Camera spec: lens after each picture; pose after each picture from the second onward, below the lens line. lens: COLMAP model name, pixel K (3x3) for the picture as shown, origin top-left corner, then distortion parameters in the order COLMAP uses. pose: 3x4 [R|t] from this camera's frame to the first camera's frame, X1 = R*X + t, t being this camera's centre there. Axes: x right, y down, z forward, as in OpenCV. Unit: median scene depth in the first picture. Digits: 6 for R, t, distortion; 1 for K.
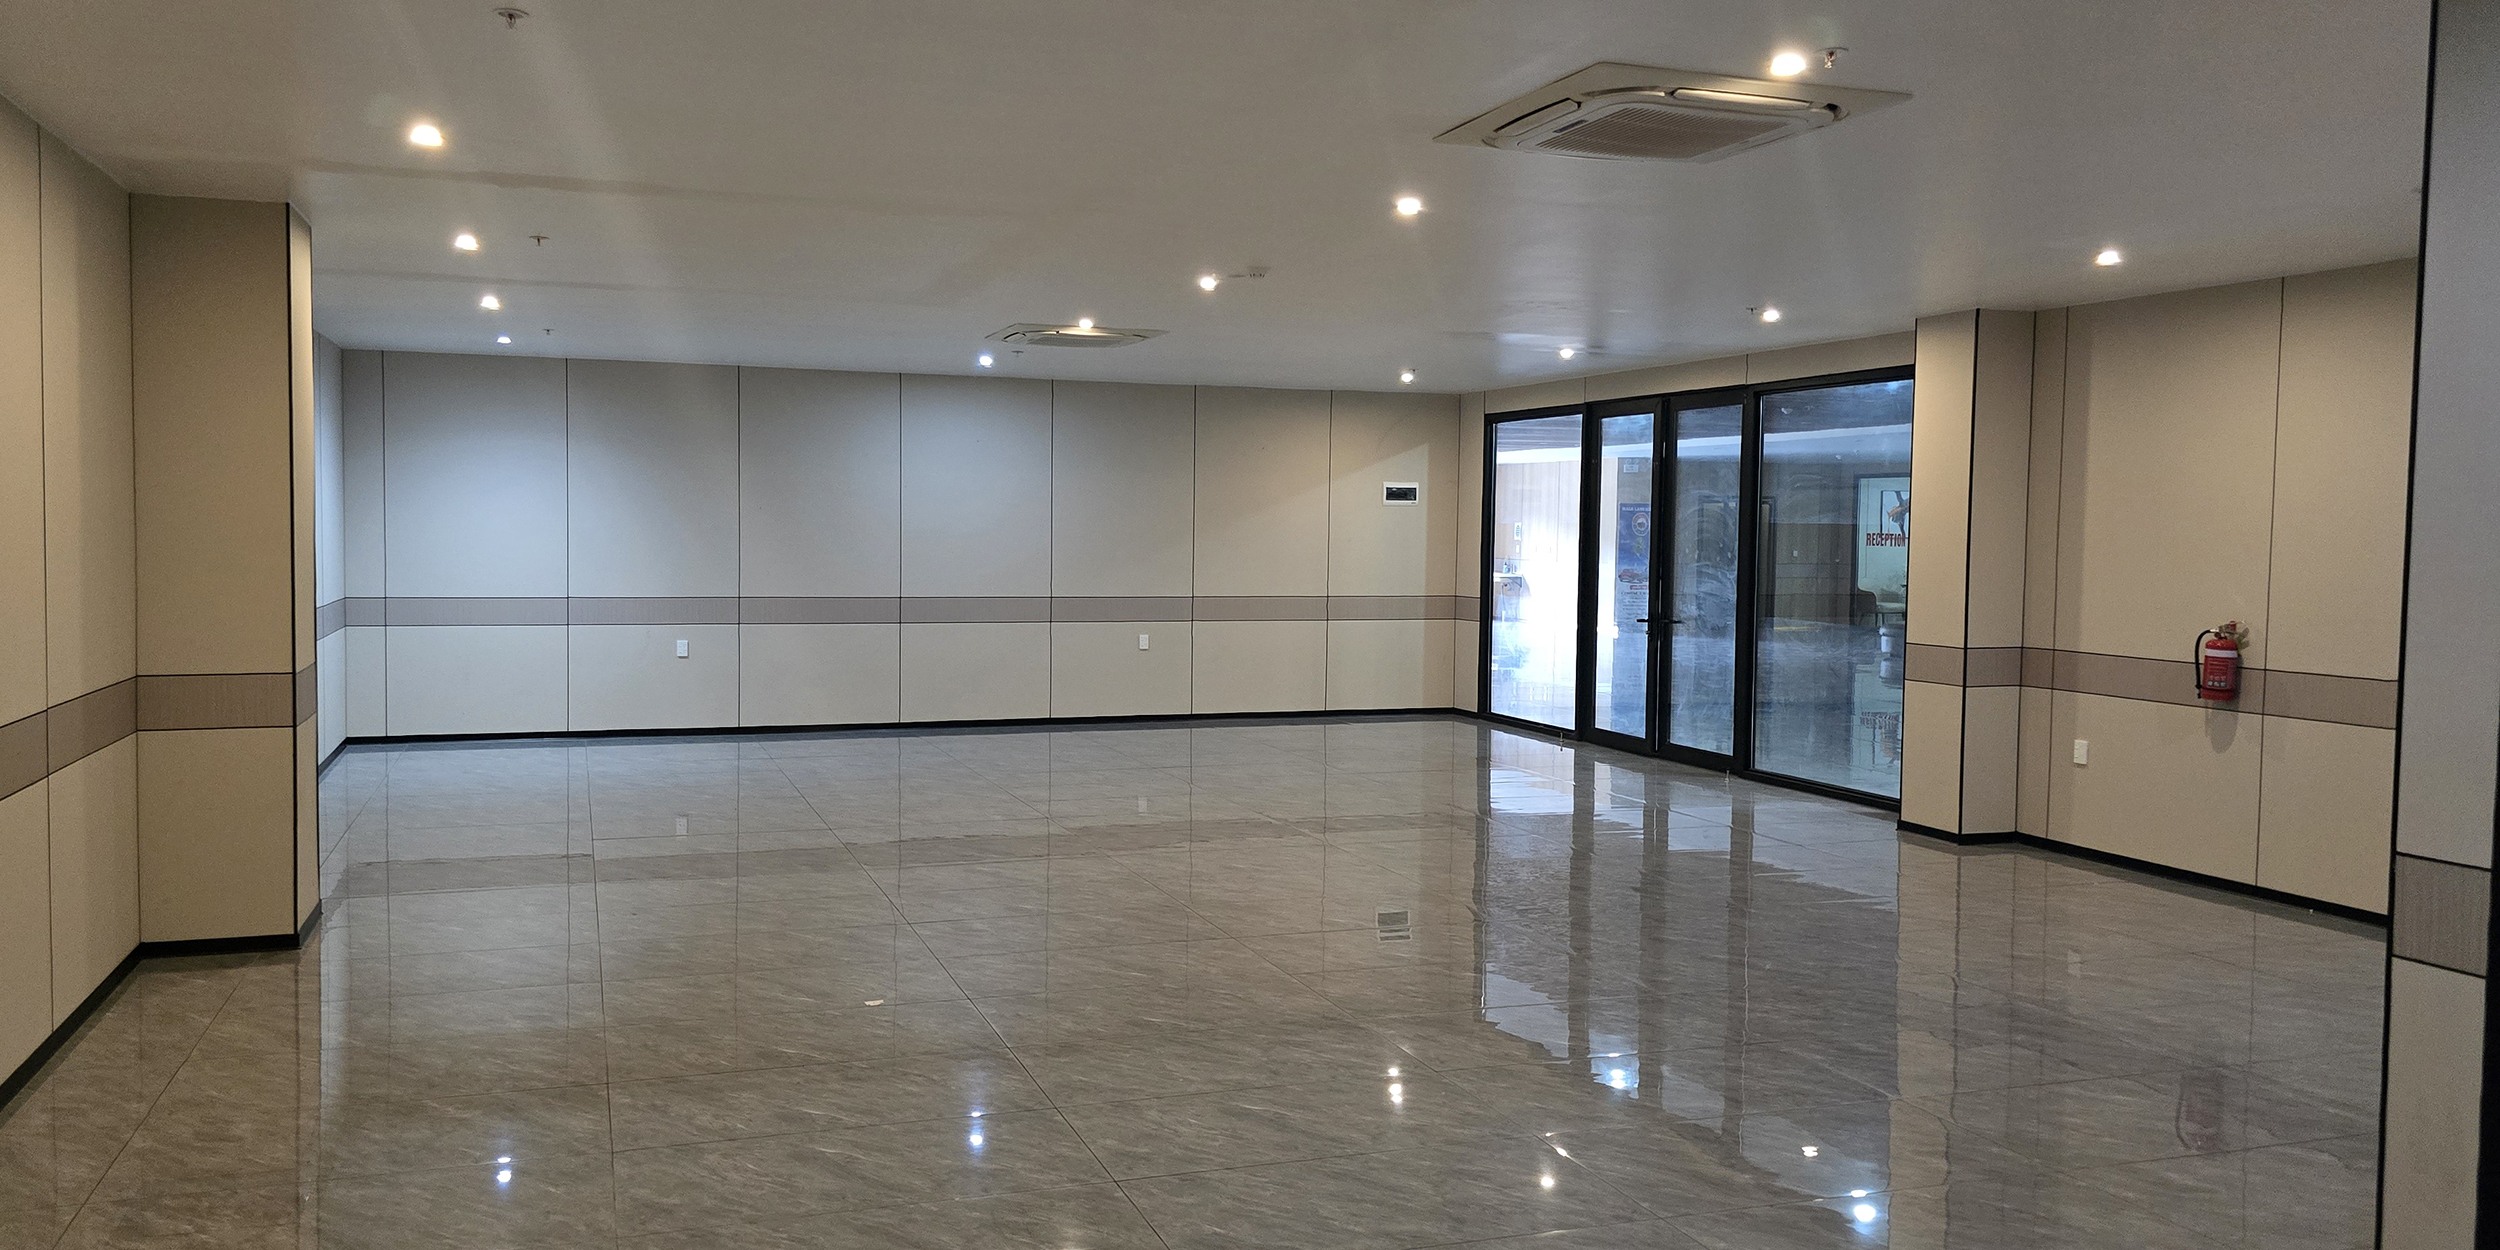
lens RADIAL K [[1827.3, 0, 1161.2], [0, 1827.3, 622.0], [0, 0, 1]] dist [0.065550, -0.034137]
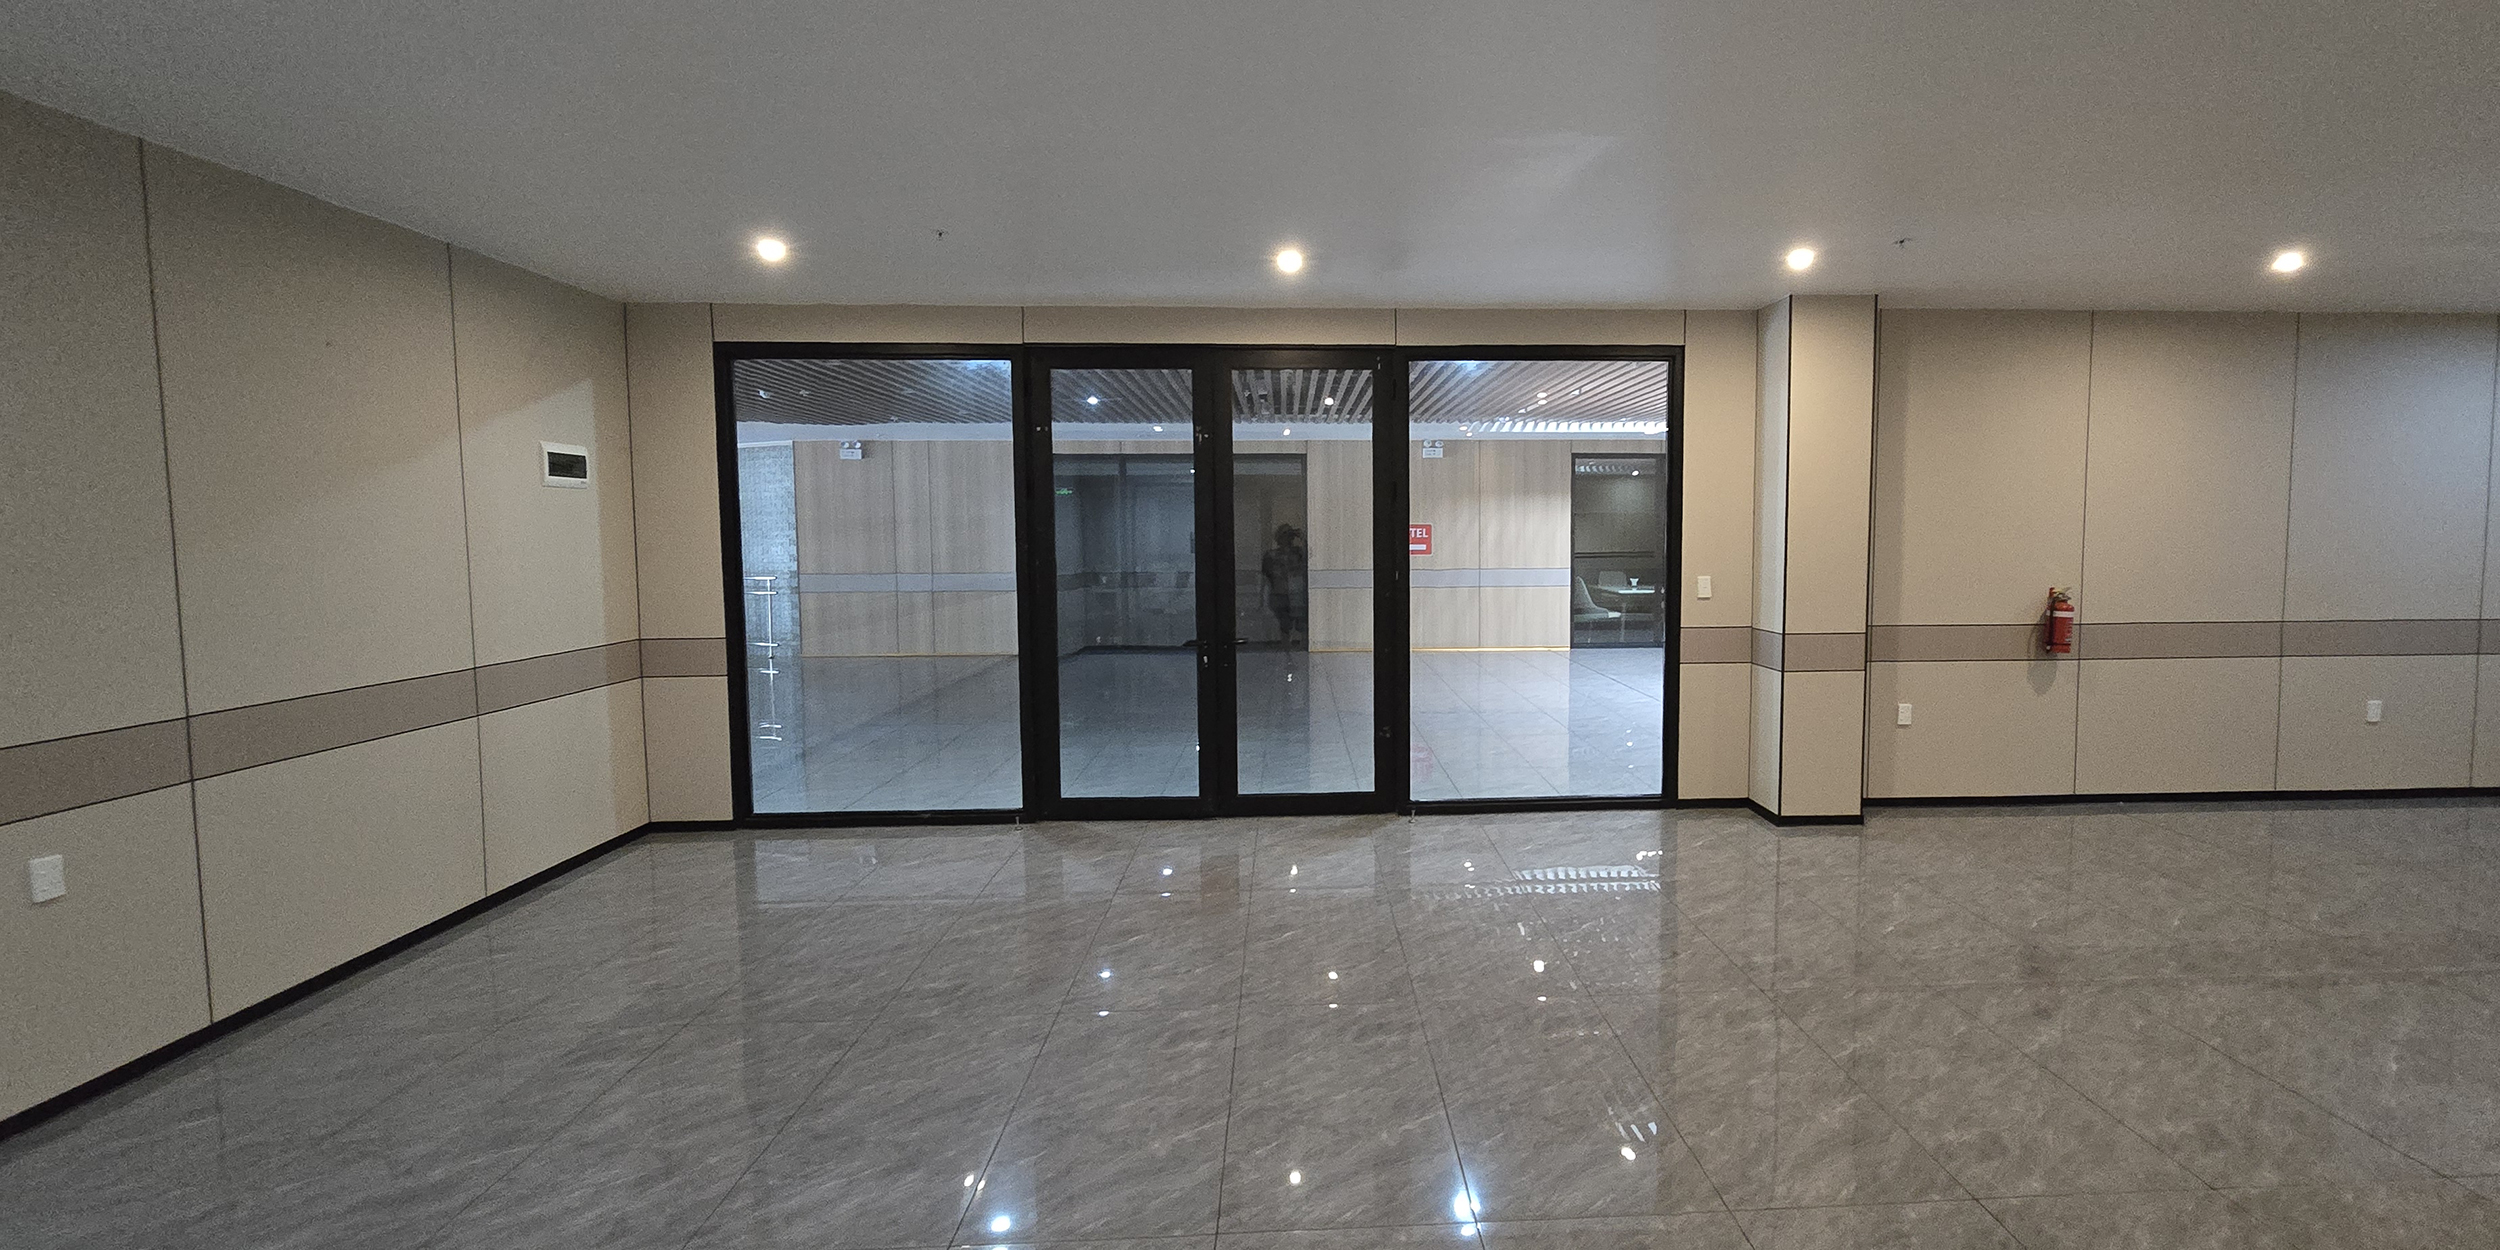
lens RADIAL K [[1109.6, 0, 1359.7], [0, 1109.6, 606.3], [0, 0, 1]] dist [0.002196, -0.000625]
pose [[0.248607, -0.080124, 0.965285, -0.153814], [0.061030, 0.995888, 0.066946, -0.040423], [-0.966680, 0.042268, 0.252475, 0.774995]]
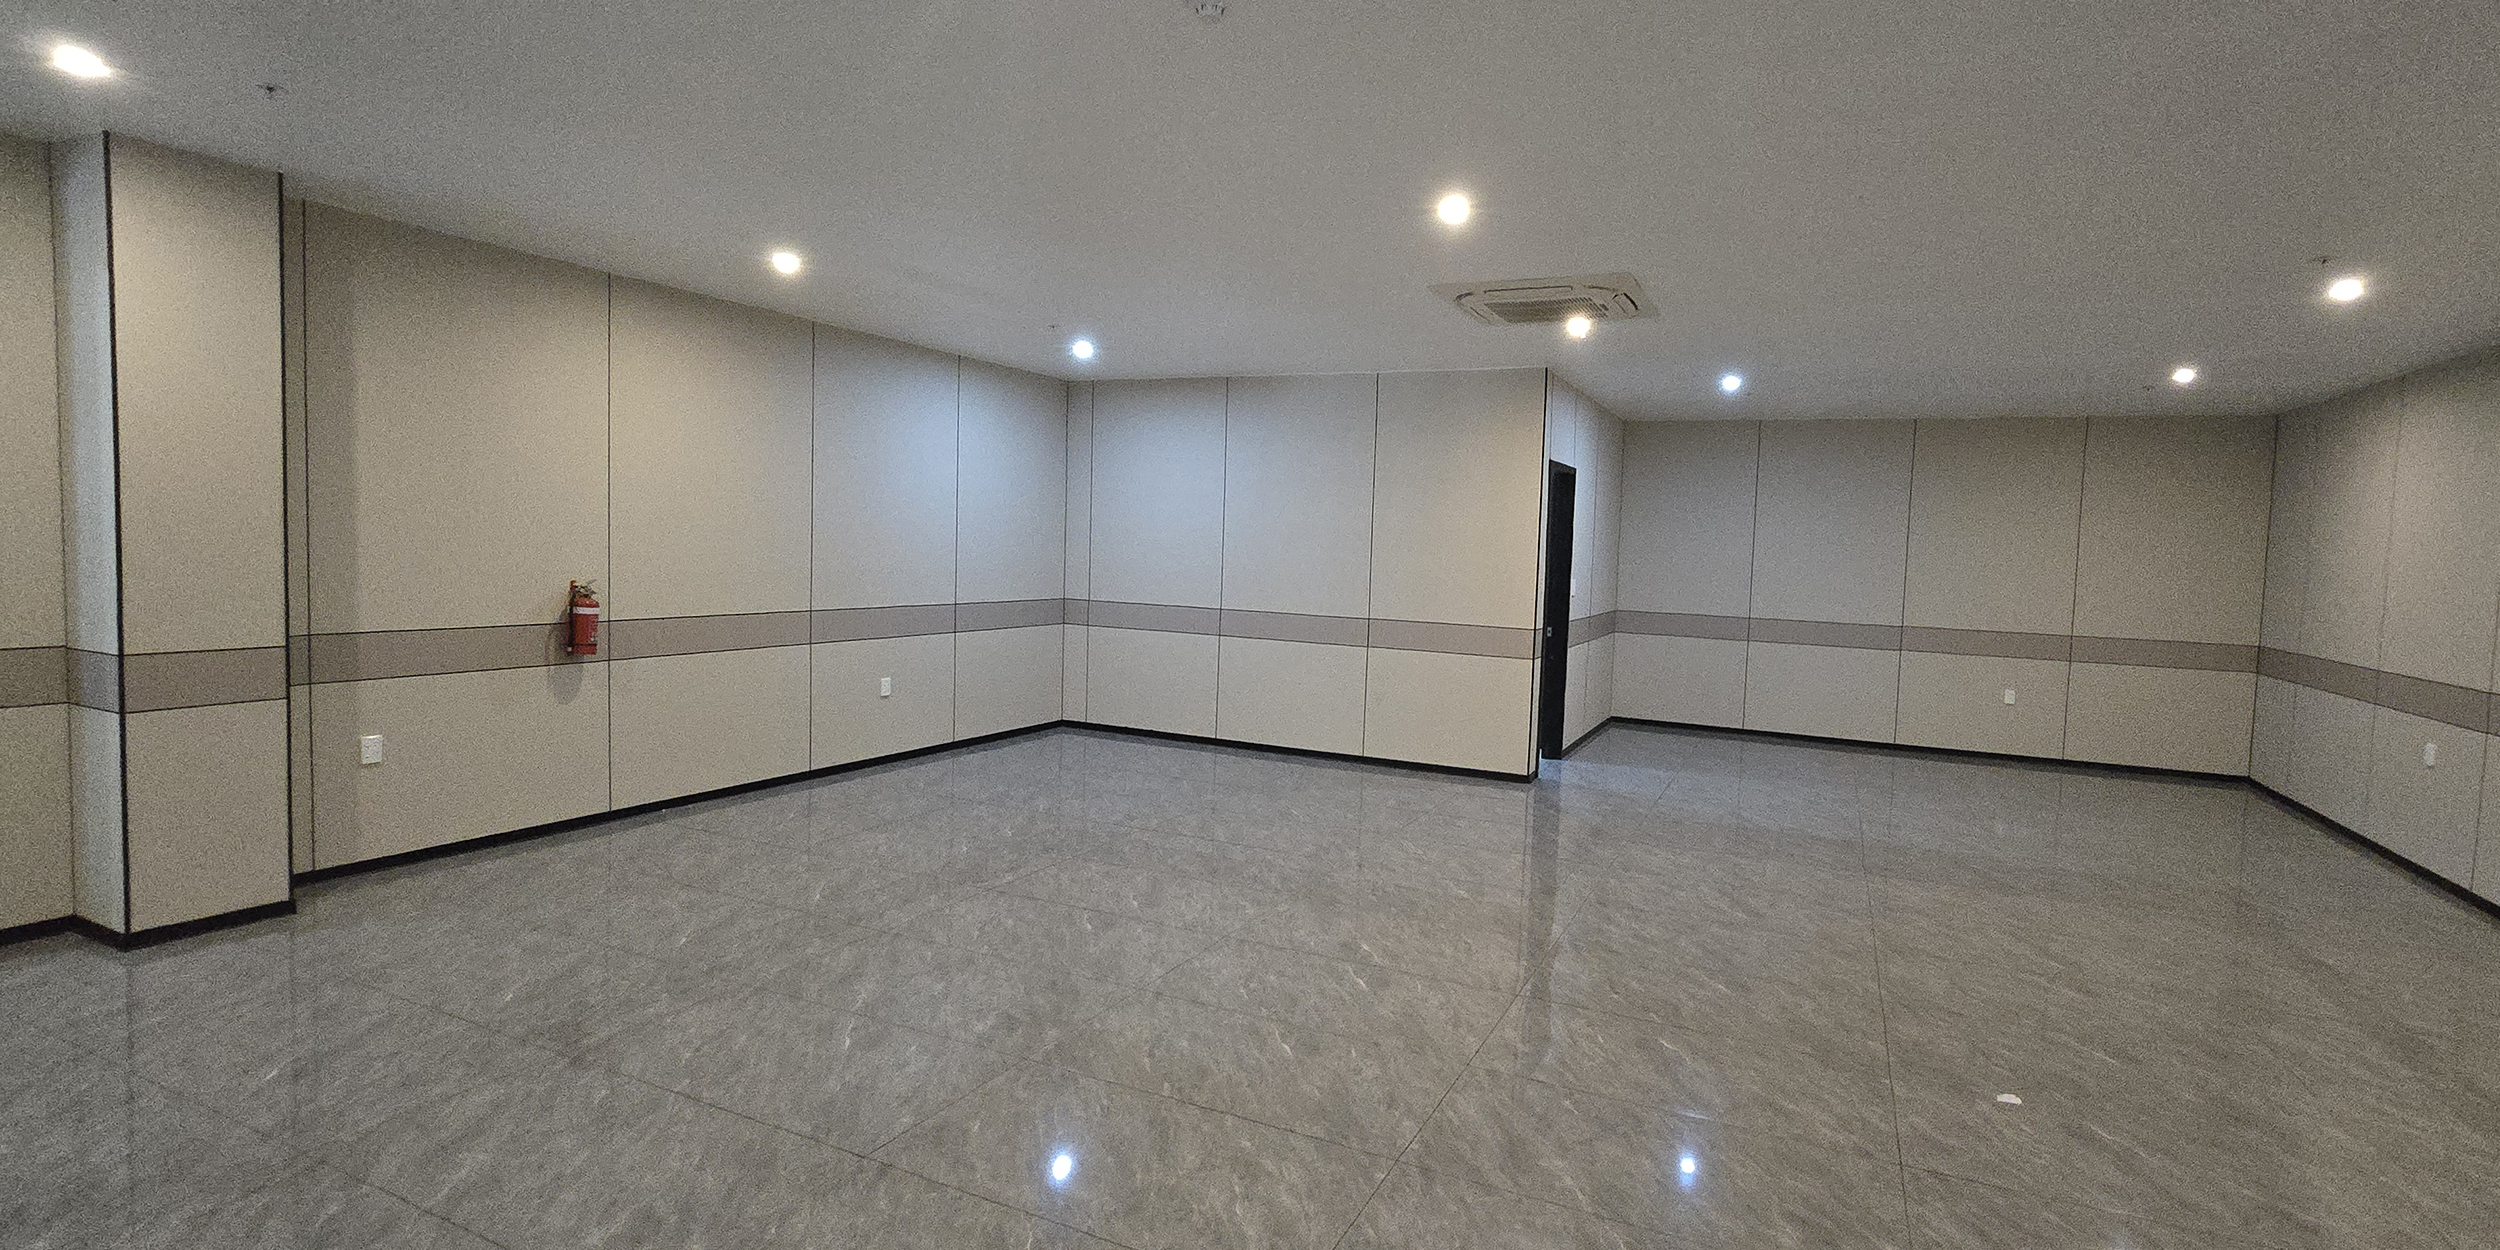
lens RADIAL K [[1109.6, 0, 1362.1], [0, 1109.6, 612.4], [0, 0, 1]] dist [0.002196, -0.000625]
pose [[-0.754222, -0.081333, 0.651563, -0.117079], [-0.011482, 0.993781, 0.110759, -0.036360], [-0.656519, 0.076056, -0.750465, 0.729617]]
